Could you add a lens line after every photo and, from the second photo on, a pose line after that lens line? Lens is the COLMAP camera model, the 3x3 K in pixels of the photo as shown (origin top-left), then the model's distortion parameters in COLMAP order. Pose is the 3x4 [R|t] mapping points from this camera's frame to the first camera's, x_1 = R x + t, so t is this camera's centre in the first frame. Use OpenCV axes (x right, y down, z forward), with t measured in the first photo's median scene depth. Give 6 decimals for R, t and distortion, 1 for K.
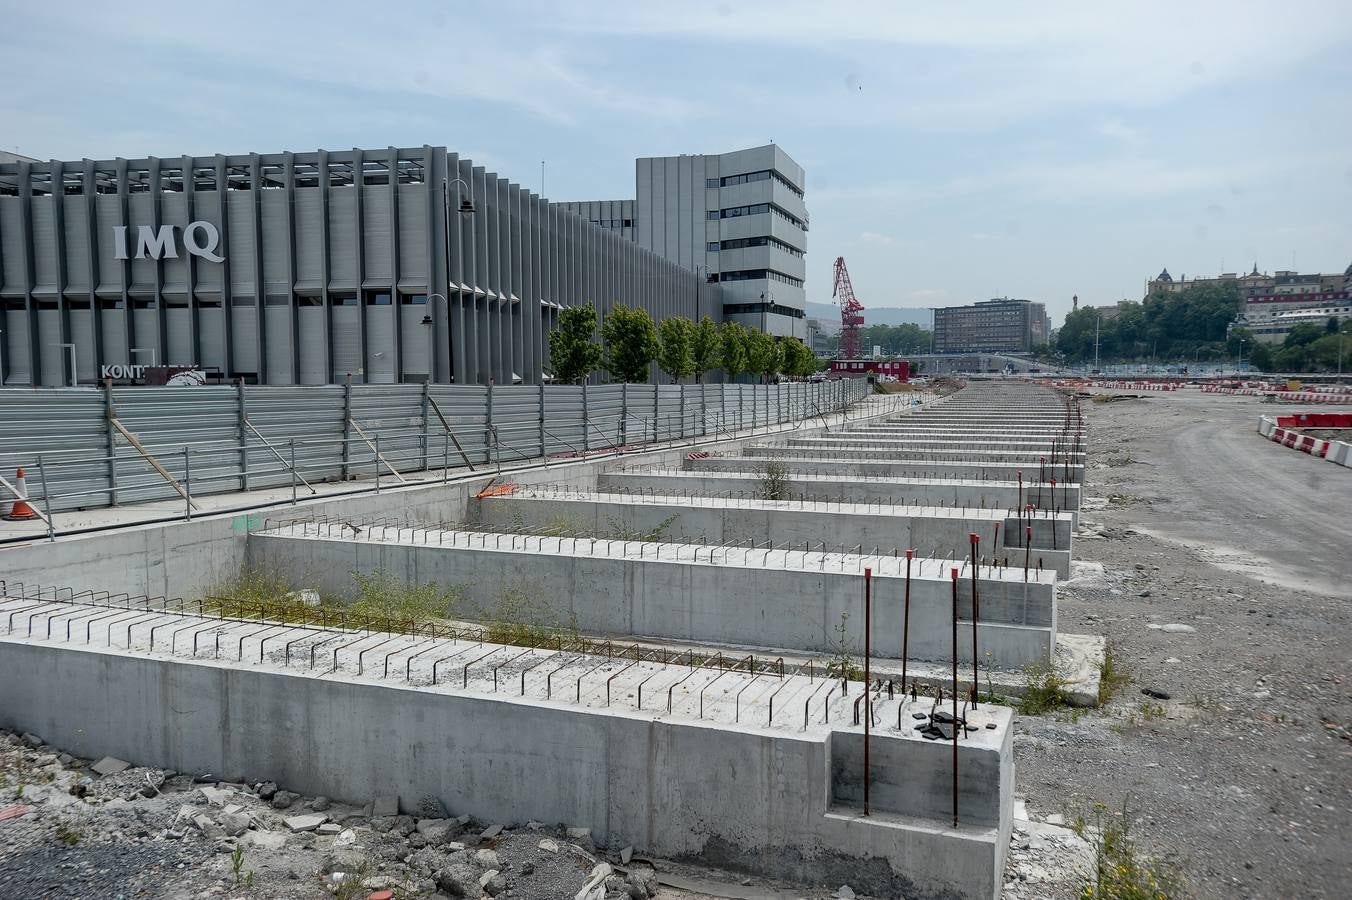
lens RADIAL K [[1158.2, 0, 652.9], [0, 1158.2, 453.0], [0, 0, 1]] dist [-0.012536, 0.132921]
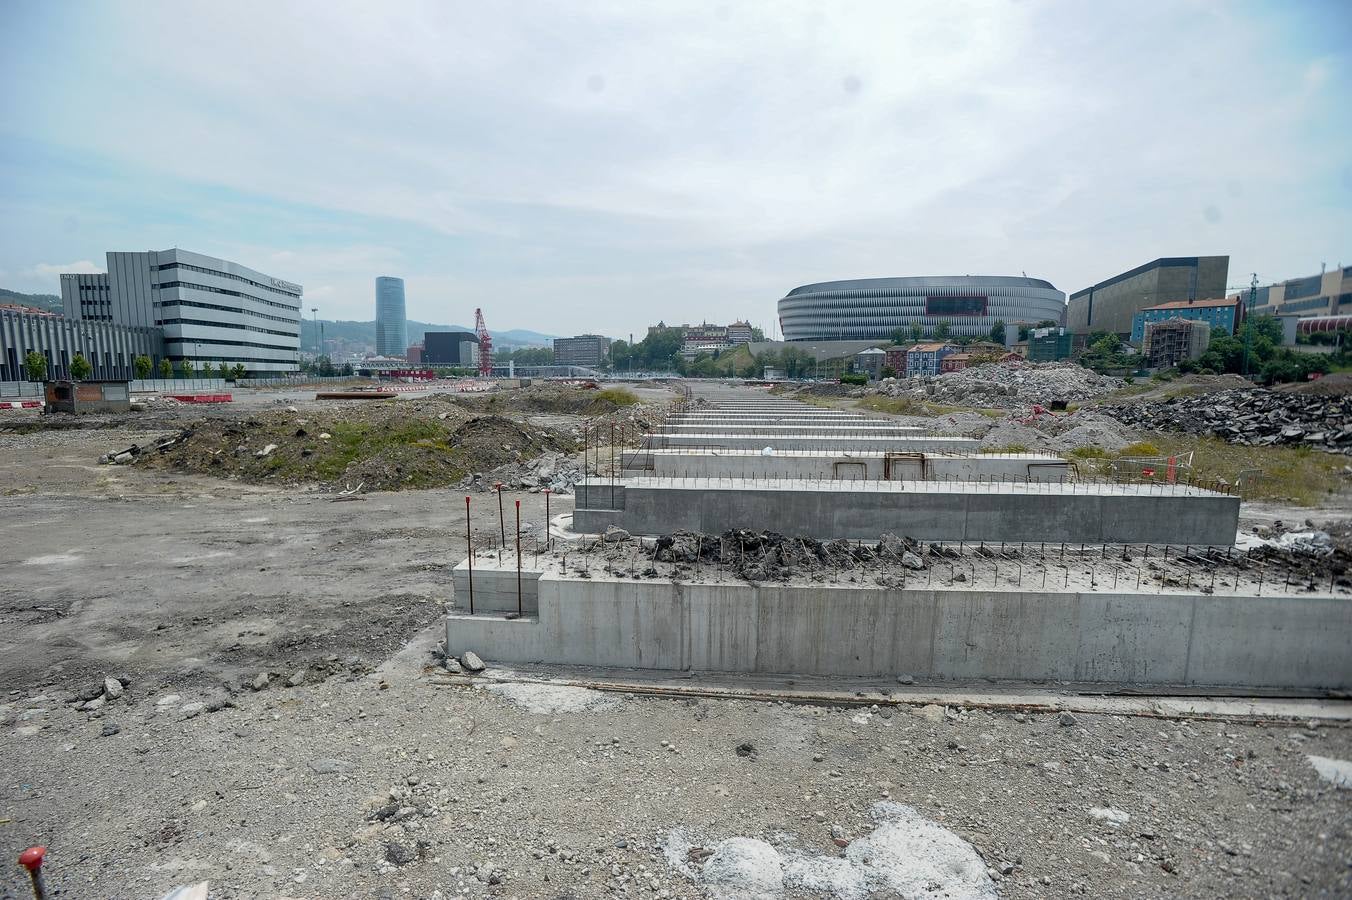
lens RADIAL K [[688.9, 0, 676.0], [0, 688.9, 450.0], [0, 0, 1]] dist [-0.067582, 0.029465]
pose [[0.953678, -0.025724, 0.299727, 0.149643], [0.014314, 0.999089, 0.040205, 0.003871], [-0.300488, -0.034052, 0.953178, -0.063787]]
